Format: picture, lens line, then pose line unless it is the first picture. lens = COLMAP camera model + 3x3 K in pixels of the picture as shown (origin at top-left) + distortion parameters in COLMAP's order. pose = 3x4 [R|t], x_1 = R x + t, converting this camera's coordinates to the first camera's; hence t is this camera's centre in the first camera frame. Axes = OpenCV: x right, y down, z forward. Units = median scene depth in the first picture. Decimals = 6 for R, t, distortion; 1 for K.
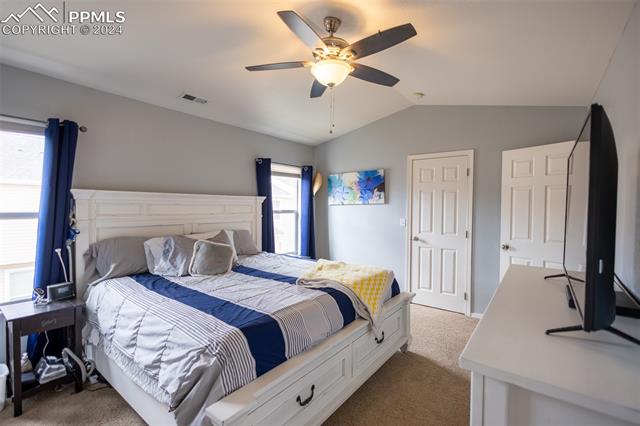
lens RADIAL K [[294.0, 0, 324.8], [0, 294.0, 210.1], [0, 0, 1]] dist [0.004747, 0.000304]
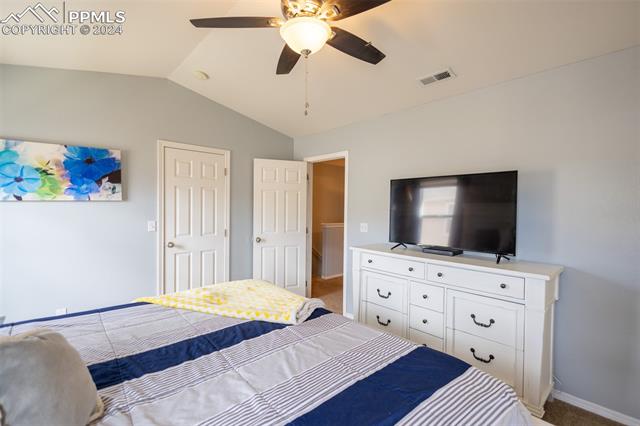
lens RADIAL K [[294.0, 0, 317.1], [0, 294.0, 213.0], [0, 0, 1]] dist [0.004747, 0.000304]
pose [[0.186422, -0.025155, 0.982148, -0.411531], [0.004101, 0.999683, 0.024826, -0.009494], [-0.982461, -0.000600, 0.186466, 0.447703]]
